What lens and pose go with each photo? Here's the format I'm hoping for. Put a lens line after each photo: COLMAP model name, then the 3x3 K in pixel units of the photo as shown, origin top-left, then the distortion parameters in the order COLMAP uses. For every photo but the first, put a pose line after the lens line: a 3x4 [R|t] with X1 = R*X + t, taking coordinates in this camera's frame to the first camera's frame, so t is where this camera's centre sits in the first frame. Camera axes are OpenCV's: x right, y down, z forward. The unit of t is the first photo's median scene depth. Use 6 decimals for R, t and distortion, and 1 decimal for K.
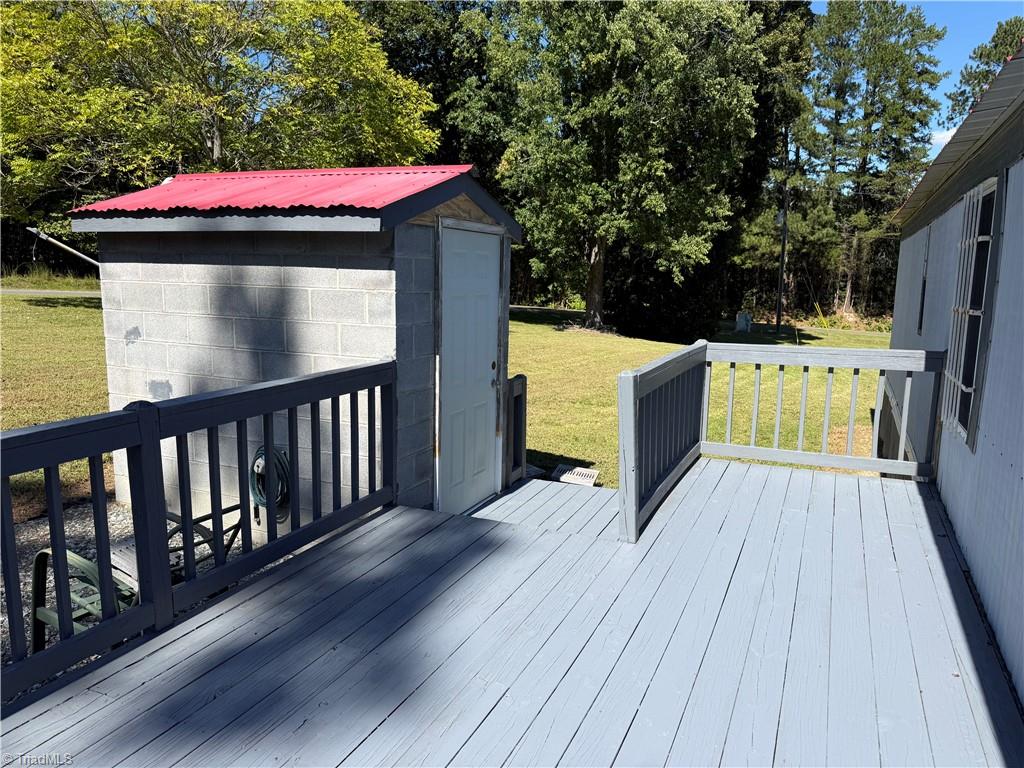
lens RADIAL K [[717.0, 0, 512.0], [0, 717.0, 384.0], [0, 0, 1]] dist [0.007832, -0.003389]
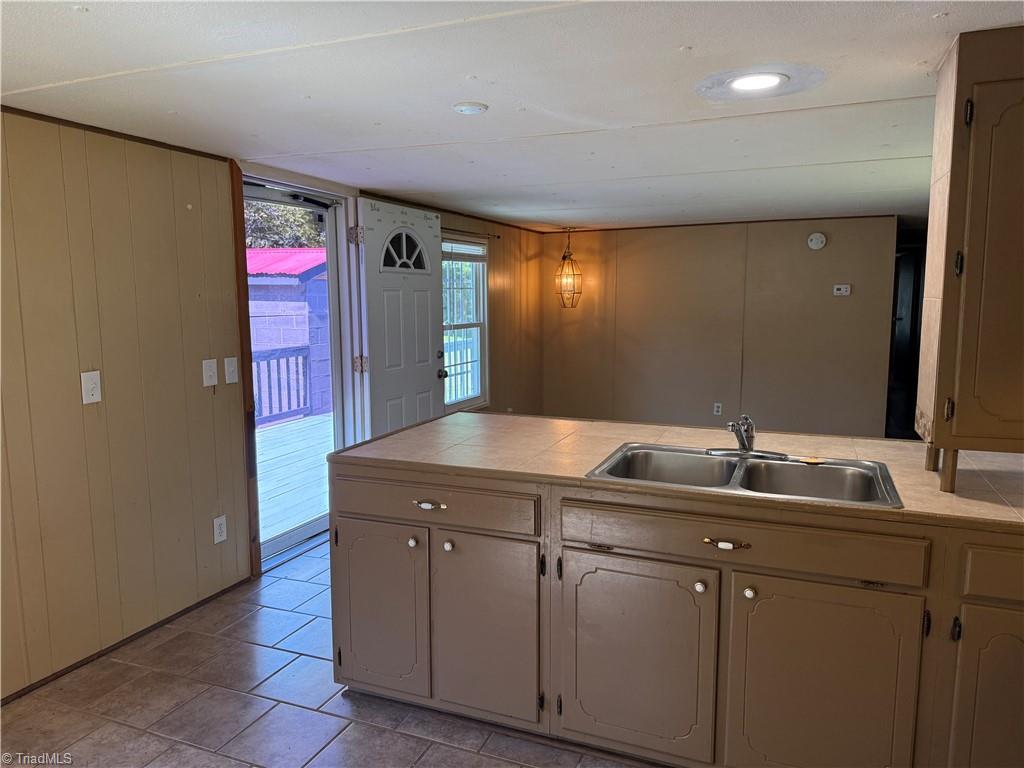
lens RADIAL K [[717.0, 0, 512.0], [0, 717.0, 384.0], [0, 0, 1]] dist [0.007832, -0.003389]
pose [[0.999411, -0.024643, 0.023877, 0.395387], [0.025625, 0.998799, -0.041755, 0.193349], [-0.022819, 0.042342, 0.998843, -1.155566]]
